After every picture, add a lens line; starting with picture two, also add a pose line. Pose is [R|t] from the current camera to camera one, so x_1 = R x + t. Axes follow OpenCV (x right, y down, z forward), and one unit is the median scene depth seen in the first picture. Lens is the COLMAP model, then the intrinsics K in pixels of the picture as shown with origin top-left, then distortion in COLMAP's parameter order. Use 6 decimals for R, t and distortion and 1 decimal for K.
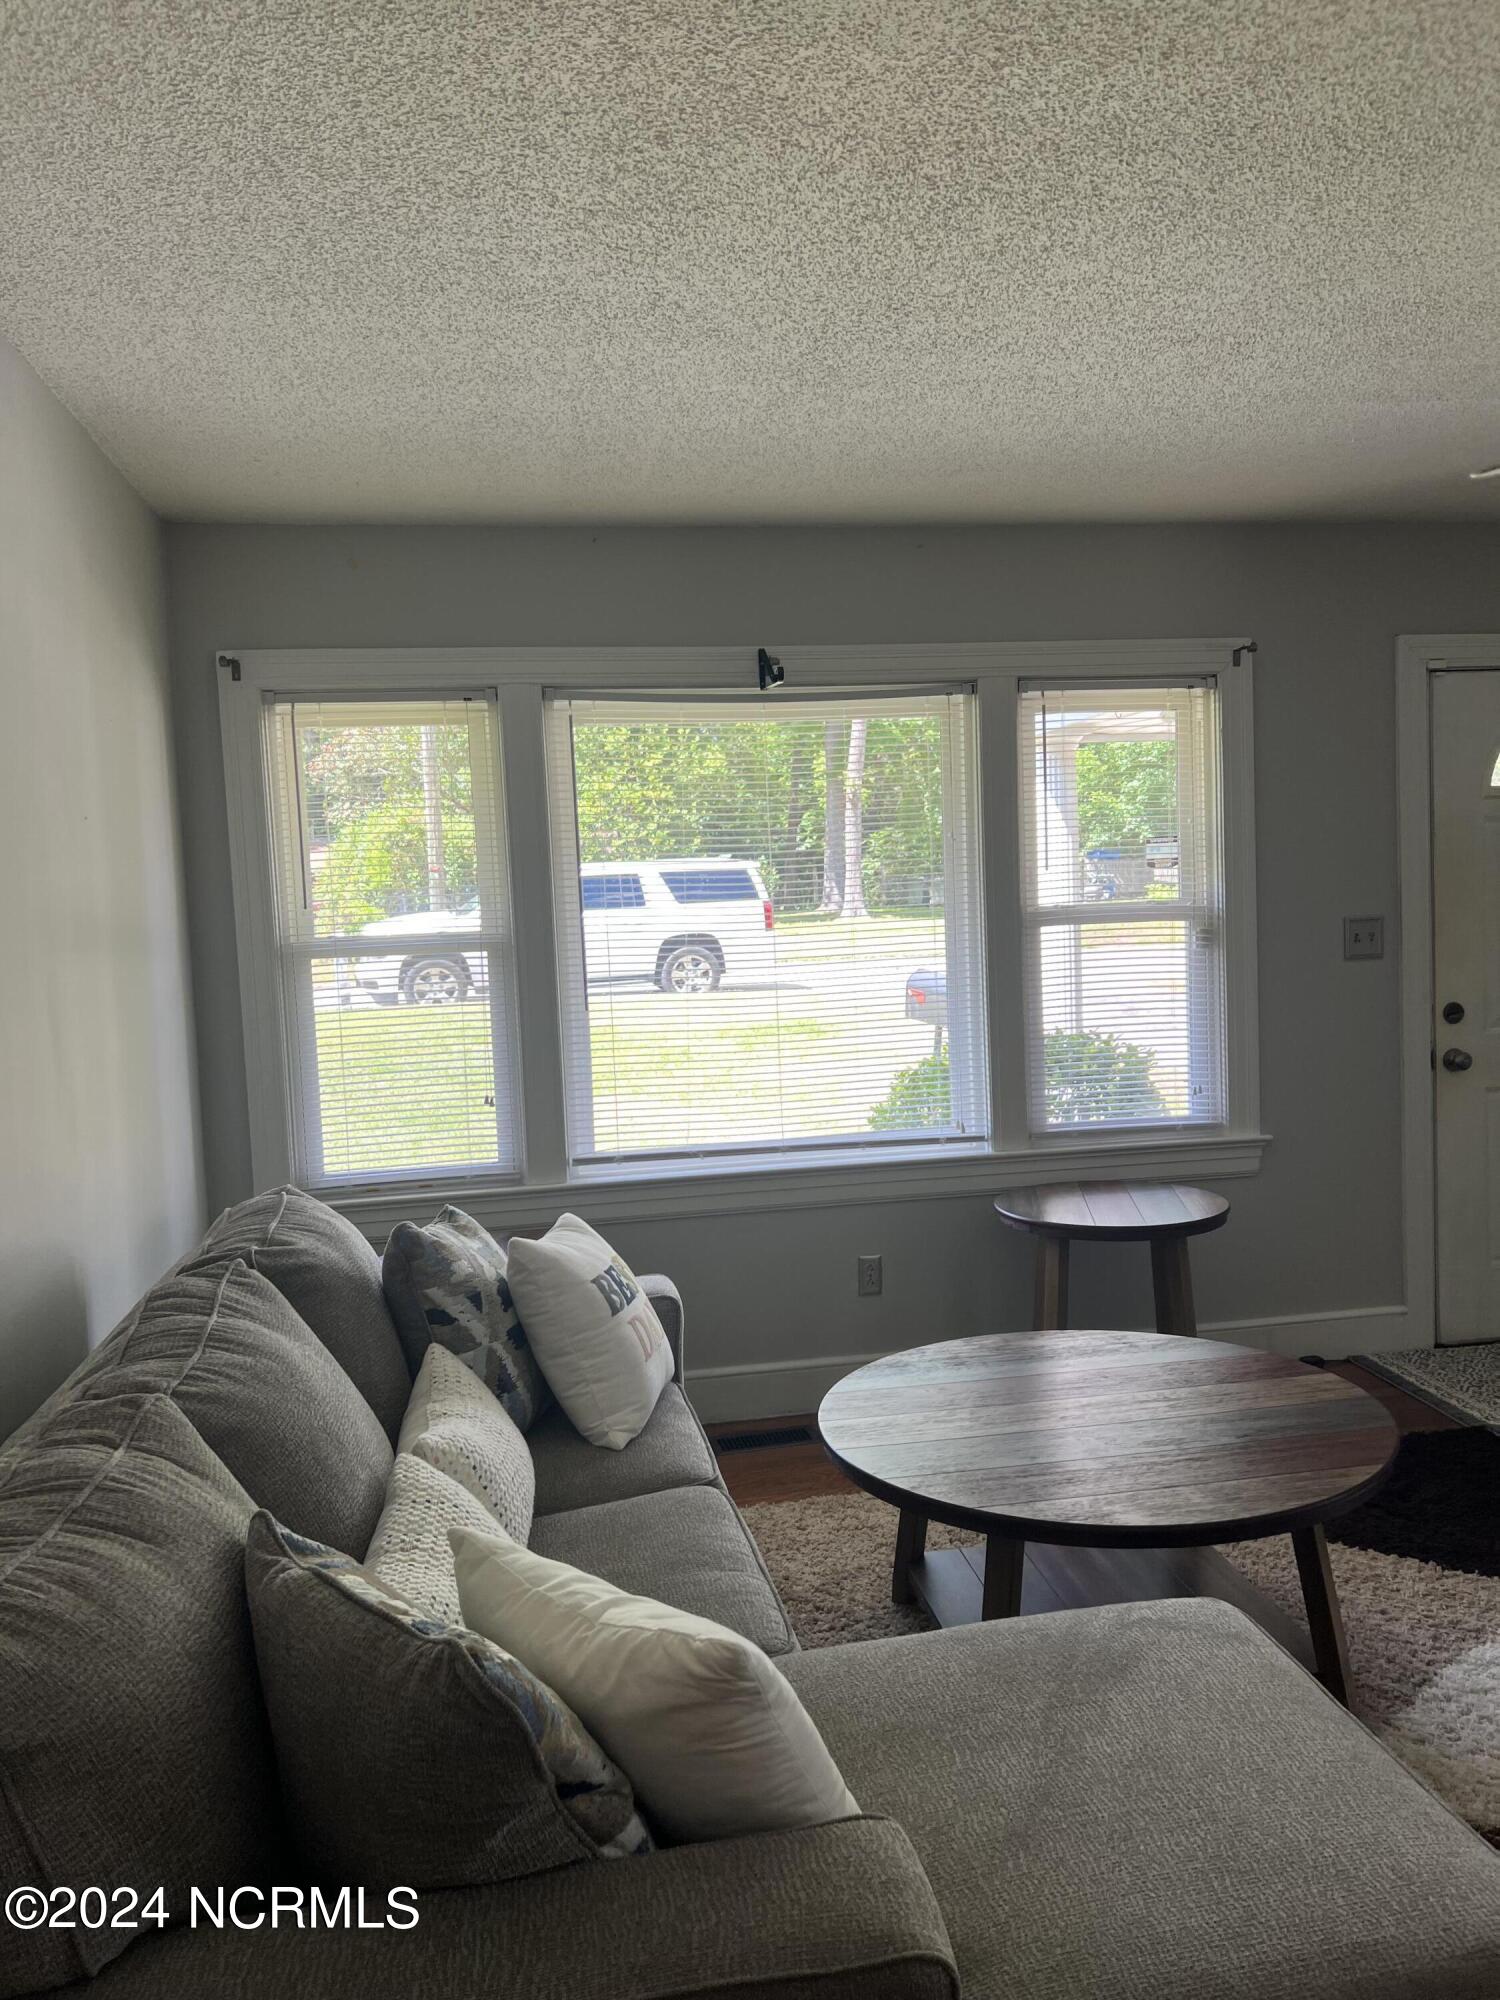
lens RADIAL K [[1521.1, 0, 750.0], [0, 1521.1, 1000.0], [0, 0, 1]] dist [0.044726, -0.043885]
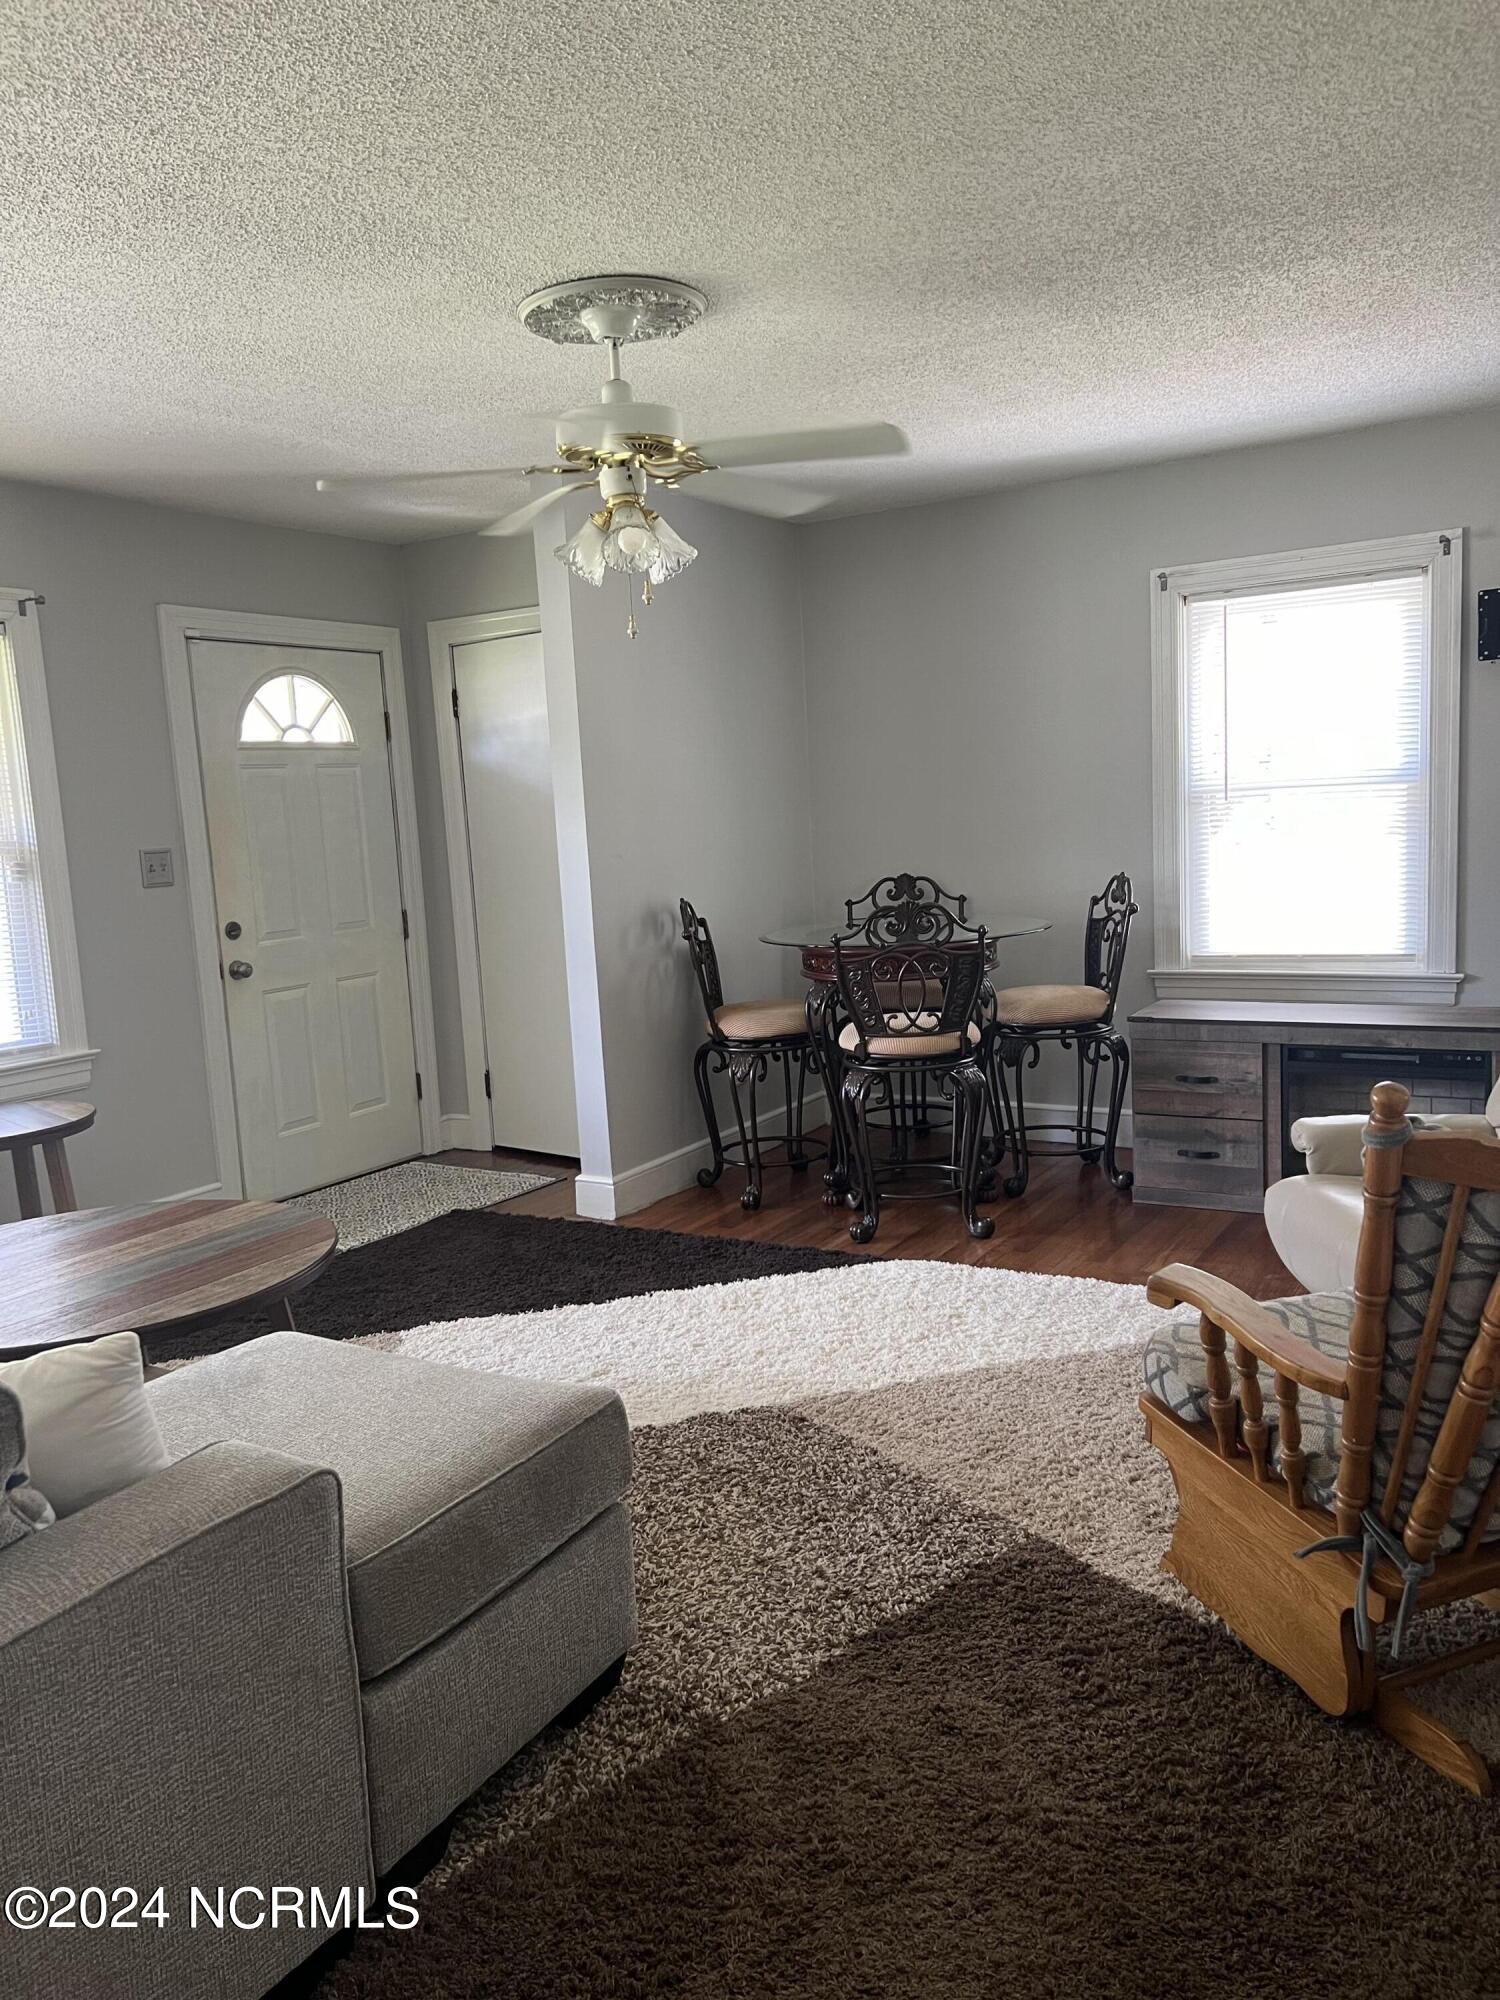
lens RADIAL K [[1521.1, 0, 750.0], [0, 1521.1, 1000.0], [0, 0, 1]] dist [0.044726, -0.043885]
pose [[0.654026, -0.091055, 0.750972, -0.217348], [0.075791, 0.995622, 0.054712, 0.034636], [-0.752666, 0.021135, 0.658063, -0.098568]]
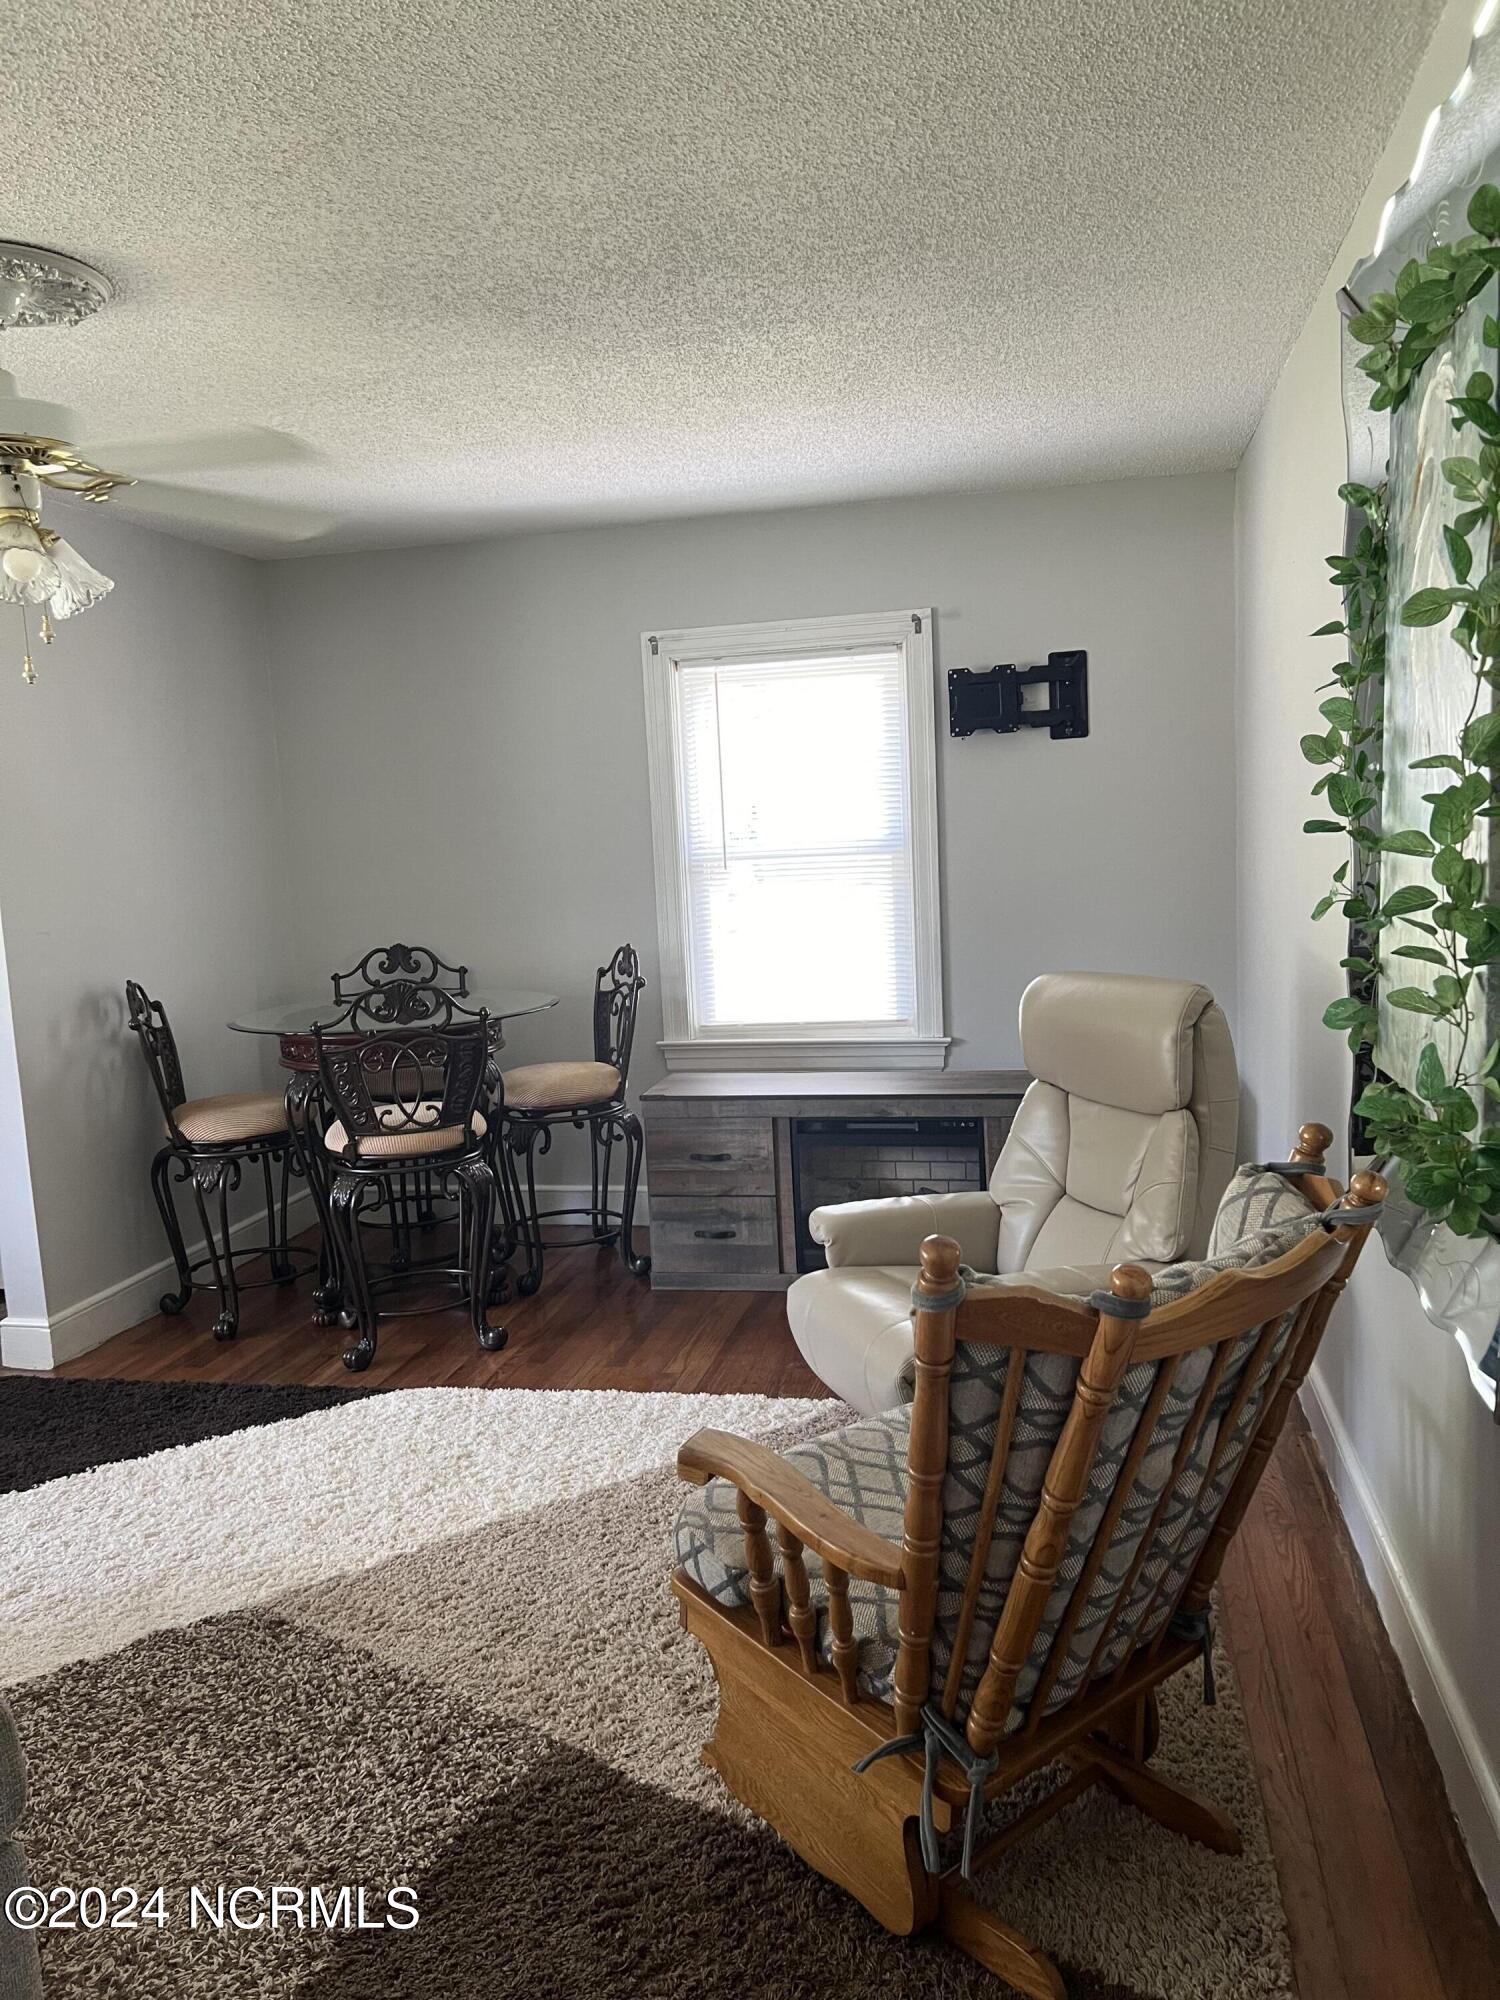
lens RADIAL K [[1516.3, 0, 766.4], [0, 1516.3, 1011.7], [0, 0, 1]] dist [0.056978, -0.068422]
pose [[0.371683, -0.090264, 0.923961, -0.125272], [0.095490, 0.993700, 0.058664, 0.011850], [-0.923436, 0.066425, 0.377961, -0.050849]]
